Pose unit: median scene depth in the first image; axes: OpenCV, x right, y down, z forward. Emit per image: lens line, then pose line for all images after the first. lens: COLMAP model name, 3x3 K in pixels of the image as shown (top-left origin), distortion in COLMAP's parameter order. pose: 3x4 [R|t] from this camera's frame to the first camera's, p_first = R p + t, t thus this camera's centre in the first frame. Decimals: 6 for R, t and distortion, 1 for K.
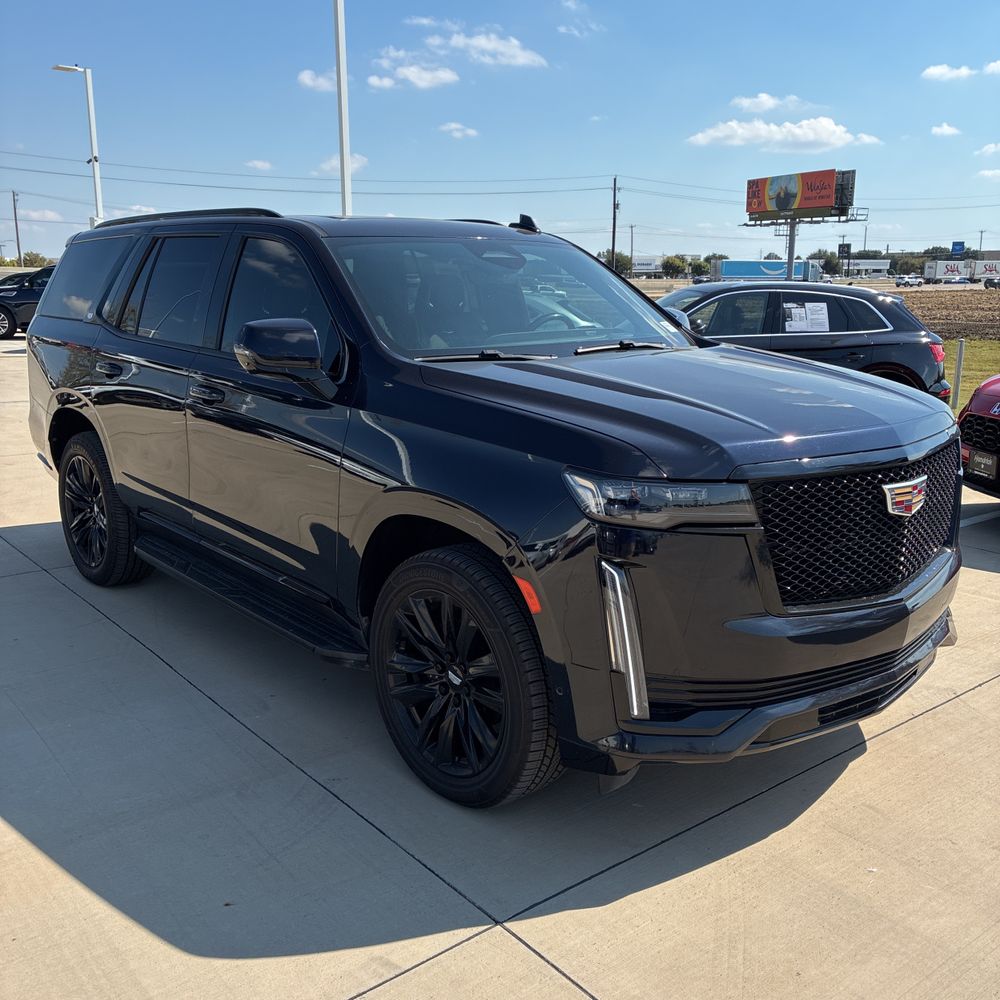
lens RADIAL K [[1089.8, 0, 517.2], [0, 1089.8, 500.3], [0, 0, 1]] dist [0.013743, 0.036331]
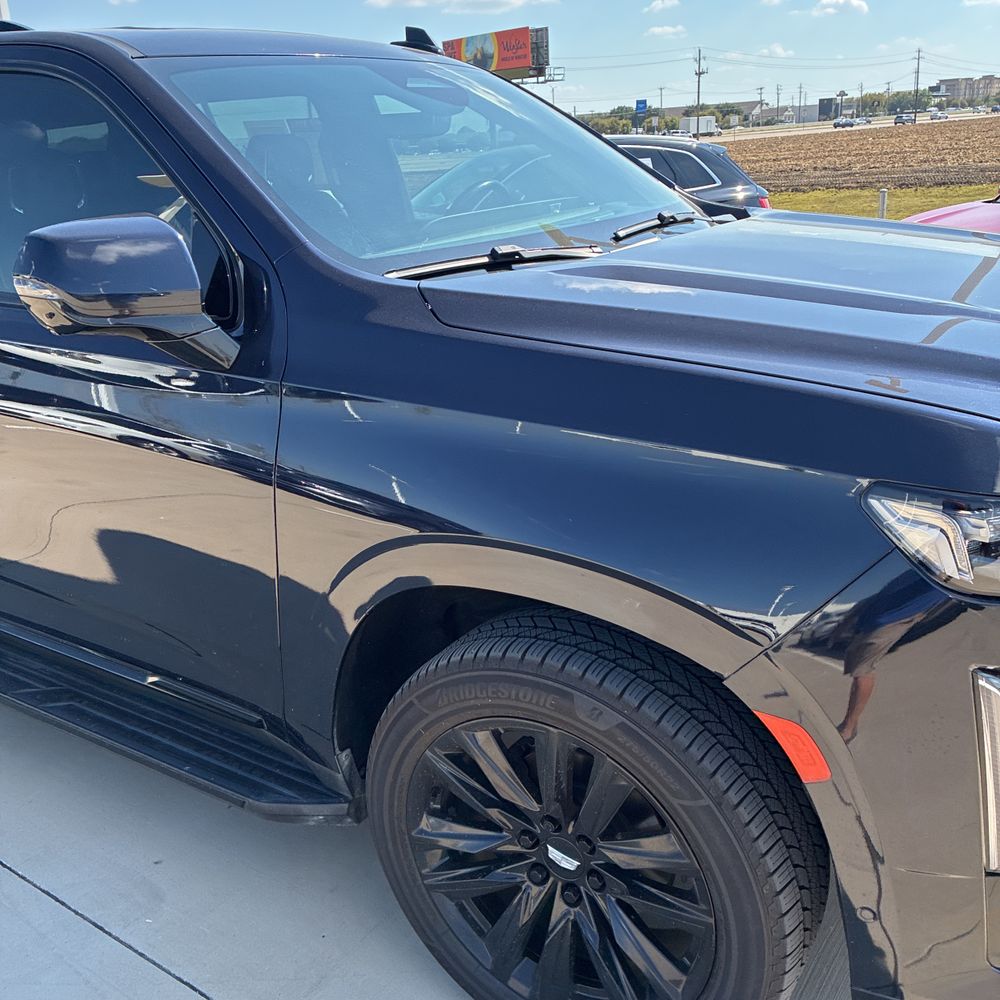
lens RADIAL K [[1058.1, 0, 478.8], [0, 1058.1, 532.7], [0, 0, 1]] dist [-0.014120, -0.010435]
pose [[0.965279, -0.142880, 0.218680, -0.171857], [0.110950, 0.982140, 0.151958, -0.076295], [-0.236486, -0.122419, 0.963892, 0.460611]]
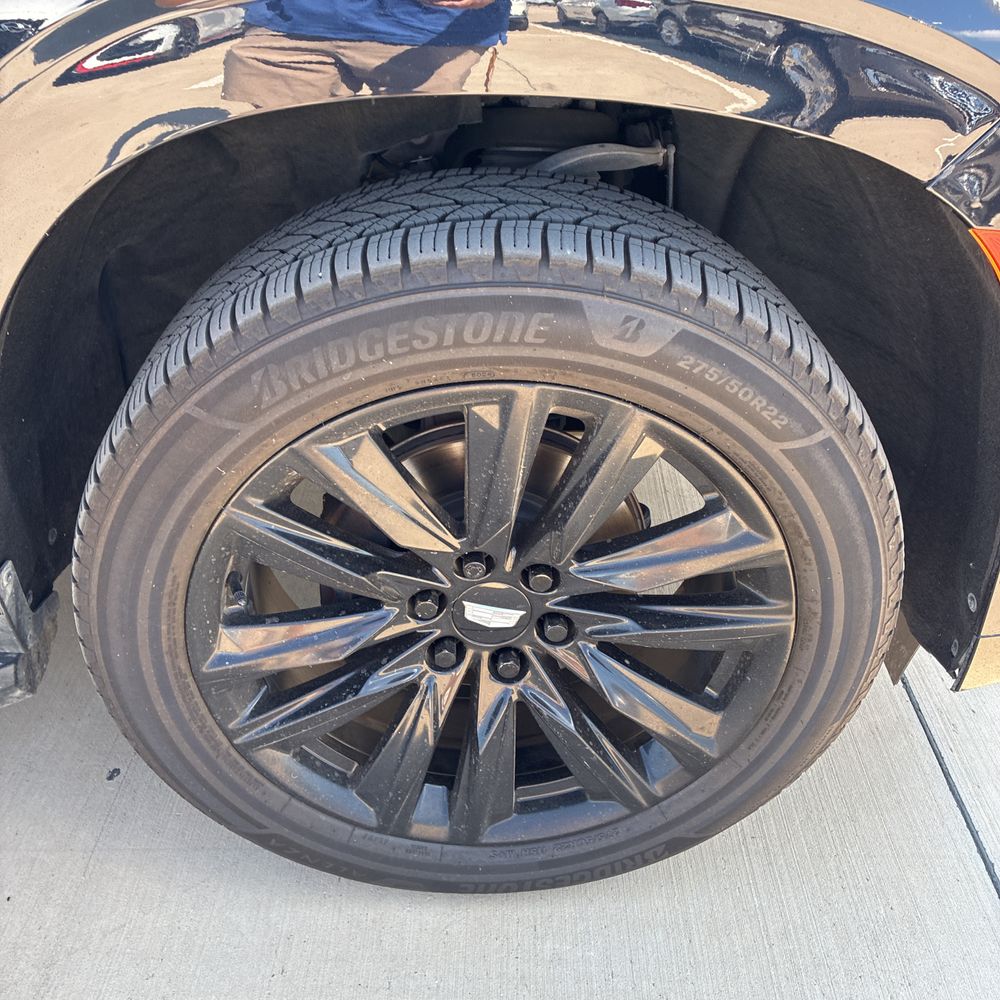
lens RADIAL K [[1089.8, 0, 517.2], [0, 1089.8, 500.3], [0, 0, 1]] dist [0.013743, 0.036331]
pose [[0.634501, -0.441569, 0.634370, -0.218780], [0.155562, 0.876904, 0.454796, -0.011457], [-0.757106, -0.189884, 0.625088, 0.716504]]
